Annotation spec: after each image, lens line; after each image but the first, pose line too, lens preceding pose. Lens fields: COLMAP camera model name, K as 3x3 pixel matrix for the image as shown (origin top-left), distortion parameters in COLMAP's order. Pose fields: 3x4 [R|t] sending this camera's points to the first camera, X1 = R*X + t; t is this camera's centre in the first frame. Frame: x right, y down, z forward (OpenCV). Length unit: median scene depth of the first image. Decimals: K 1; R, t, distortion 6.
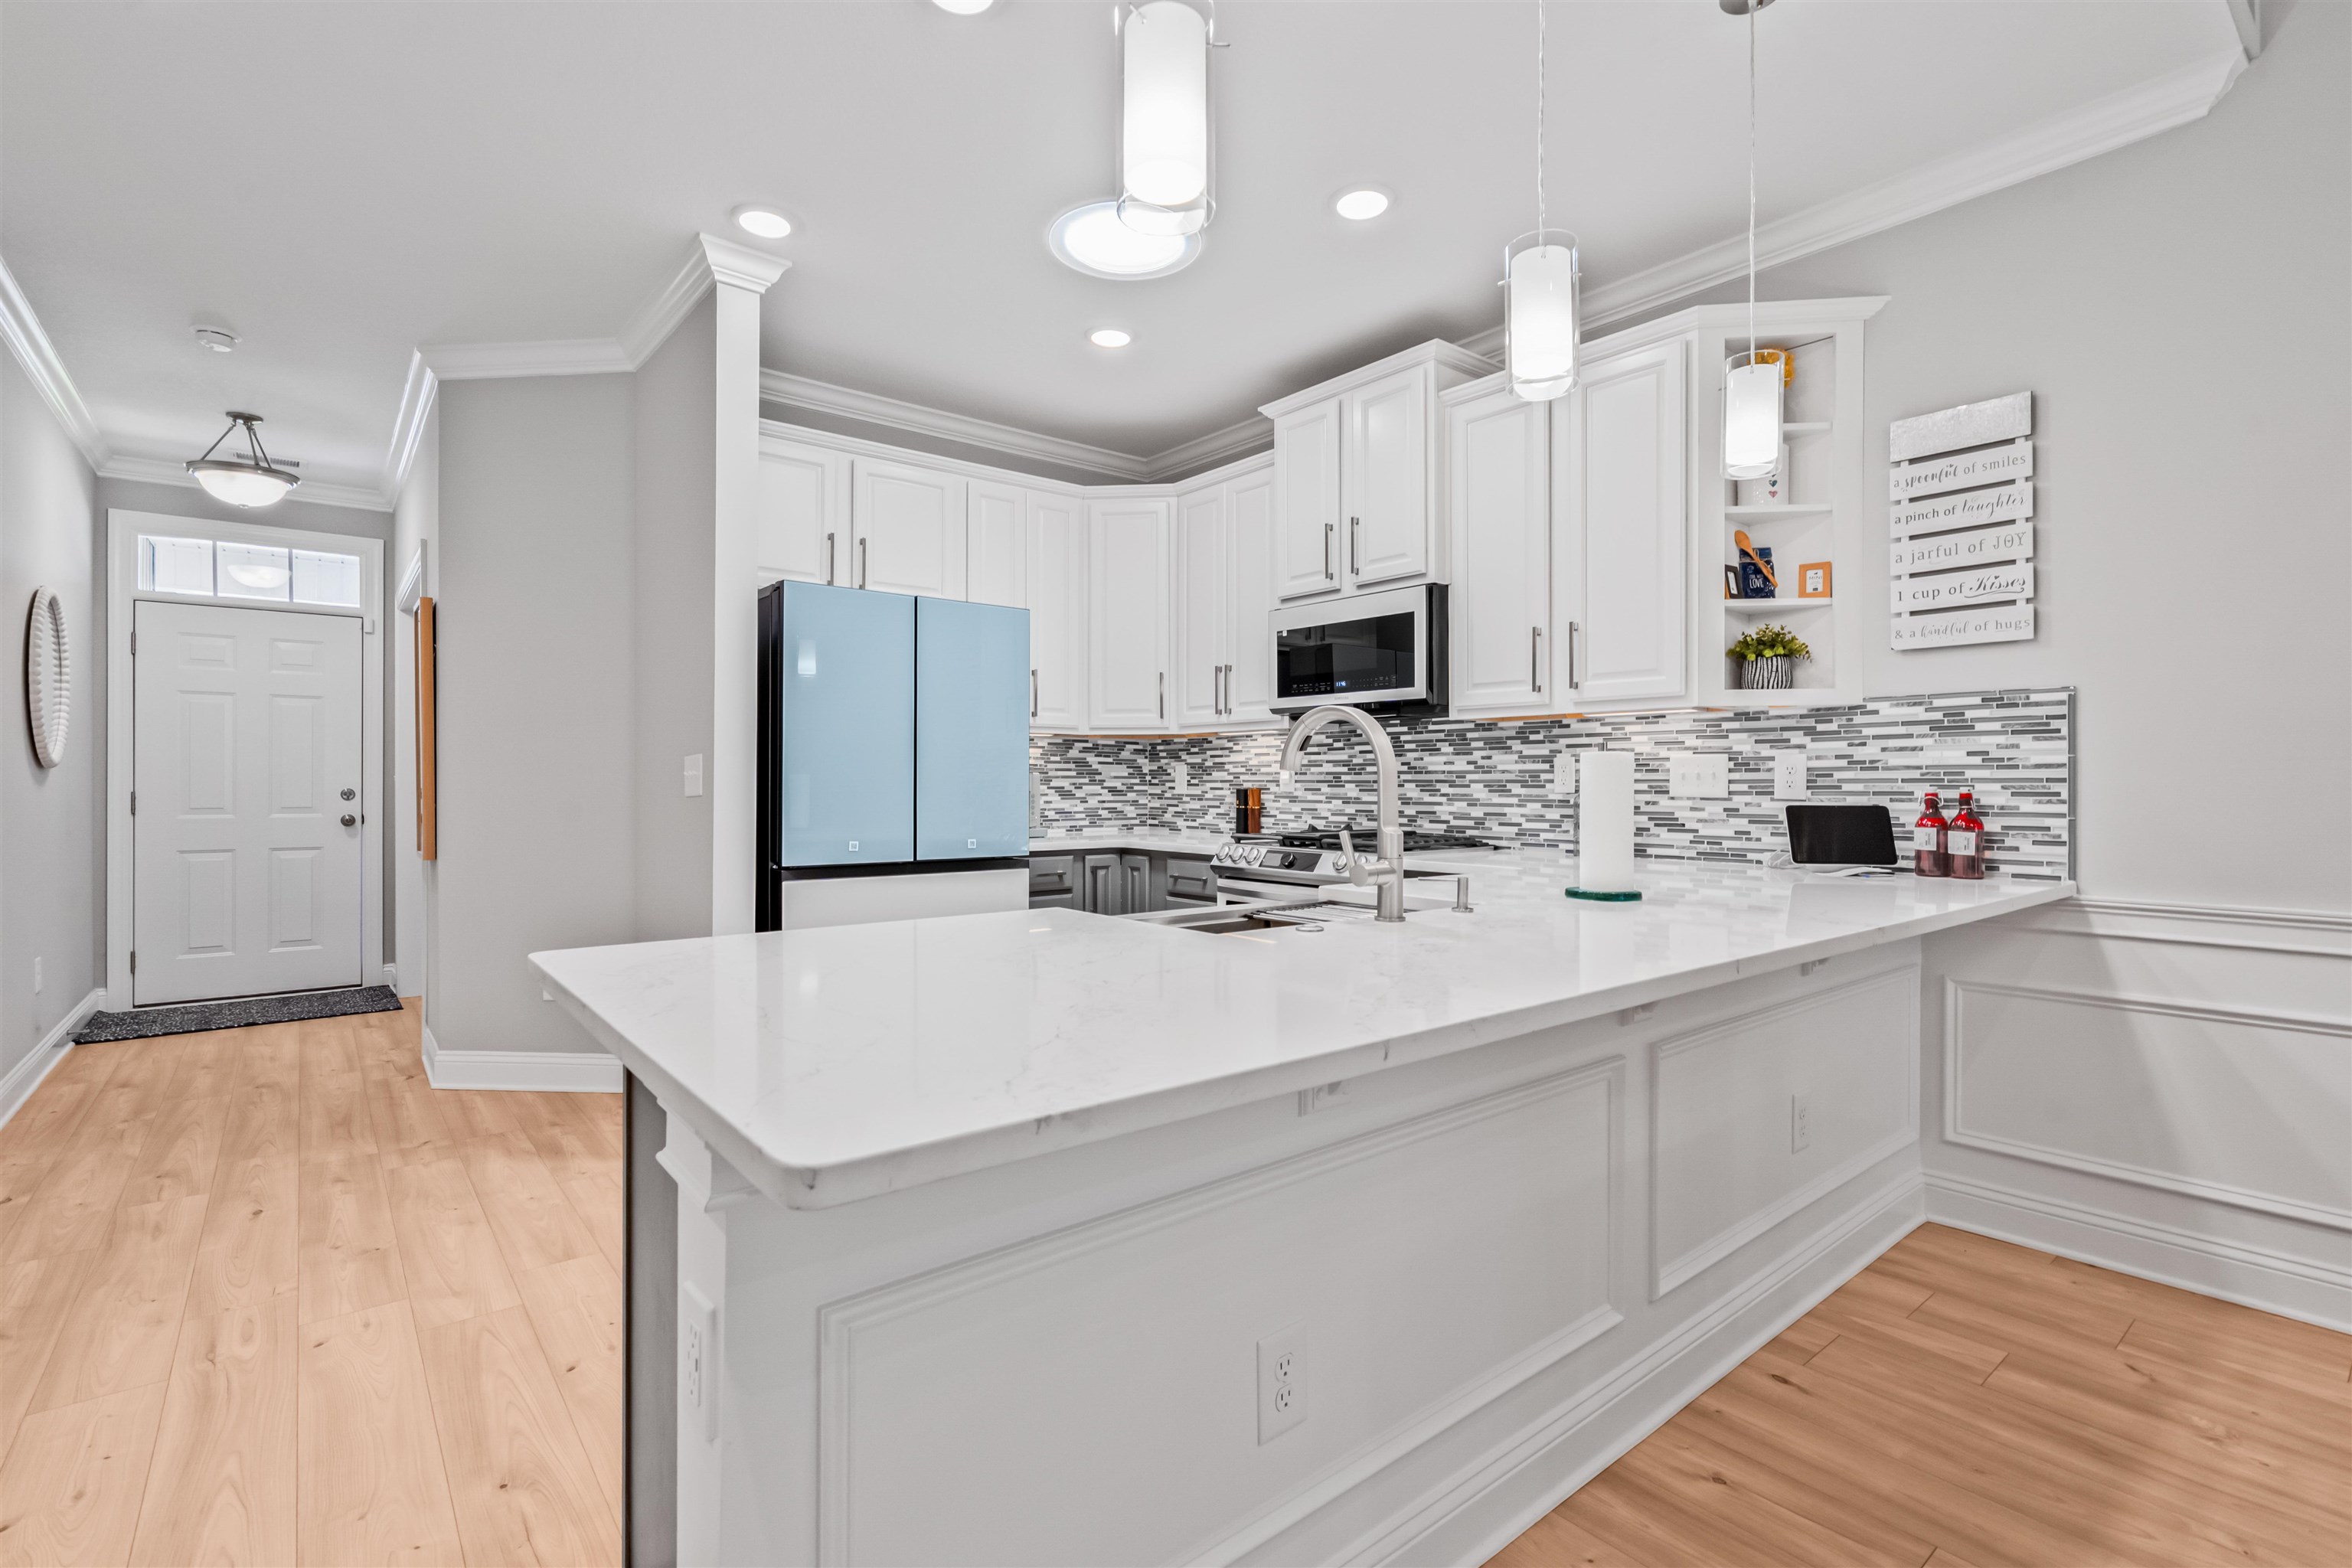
lens RADIAL K [[1083.6, 0, 1176.0], [0, 1083.6, 784.0], [0, 0, 1]] dist [0.000997, 0.000817]
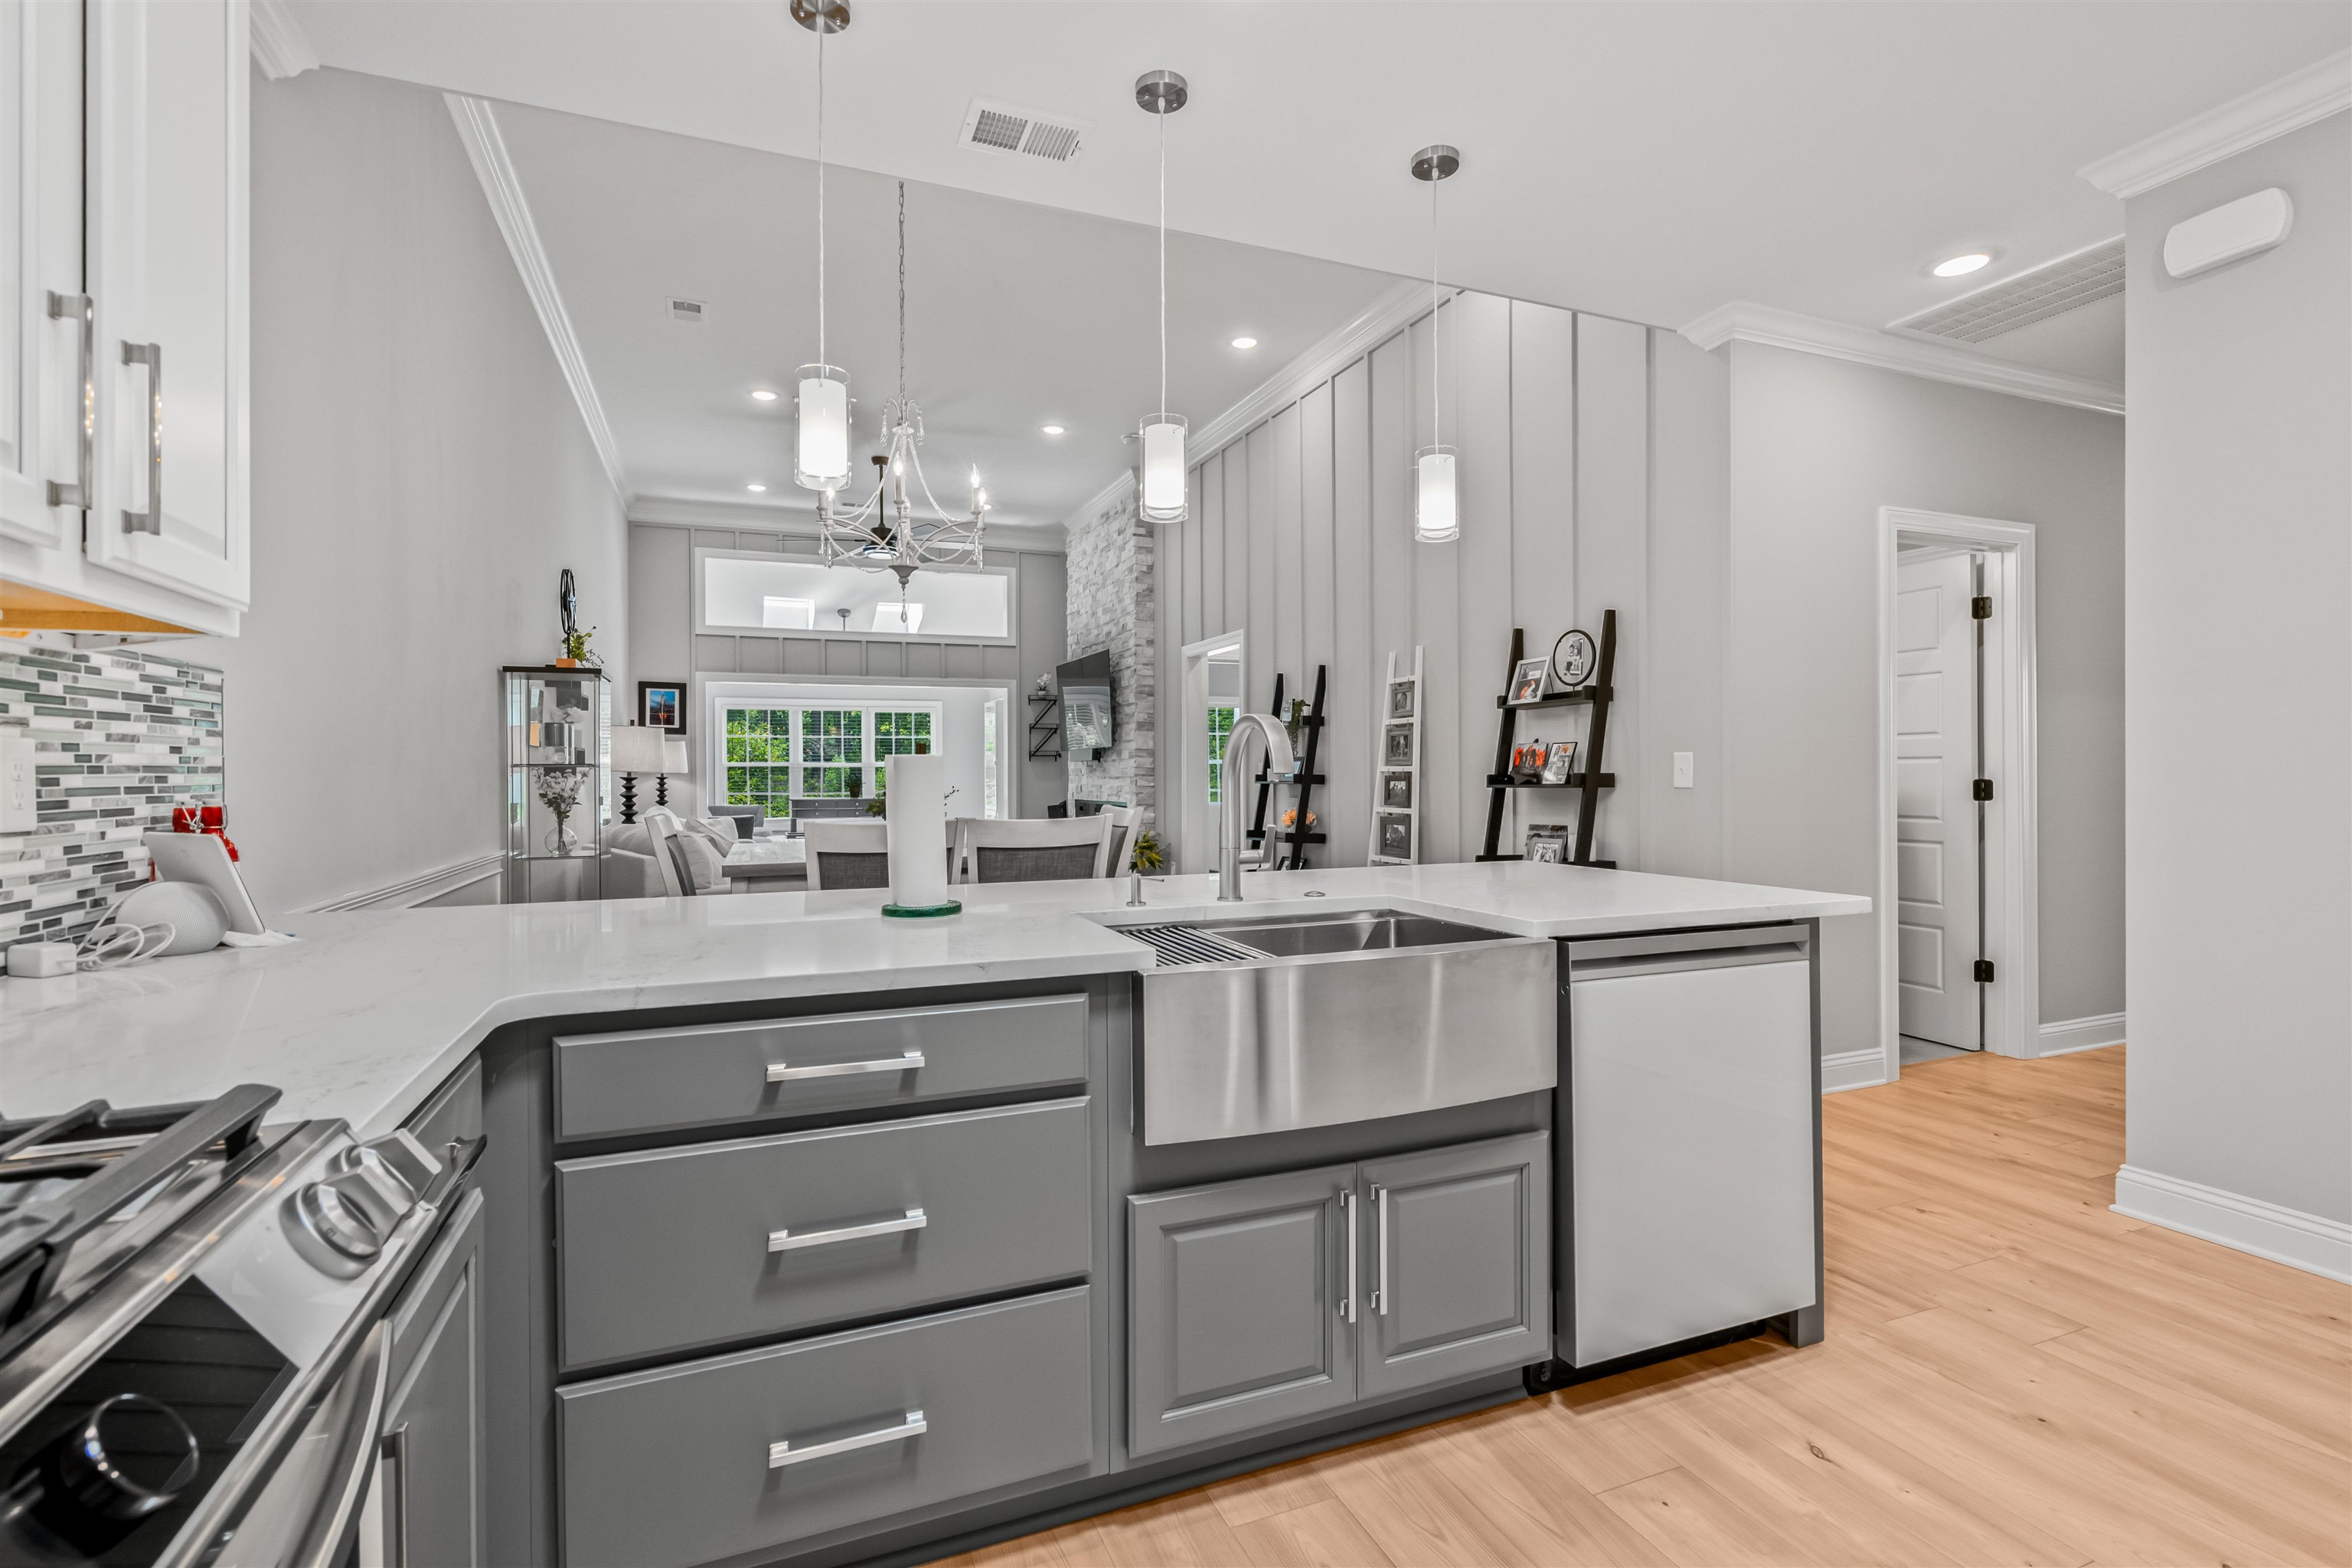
lens RADIAL K [[1073.0, 0, 1169.5], [0, 1073.0, 774.5], [0, 0, 1]] dist [-0.000584, 0.000045]
pose [[-0.954867, 0.003806, 0.297008, -0.047266], [0.004787, 0.999985, 0.002577, -0.008603], [-0.296994, 0.003882, -0.954871, 1.109825]]
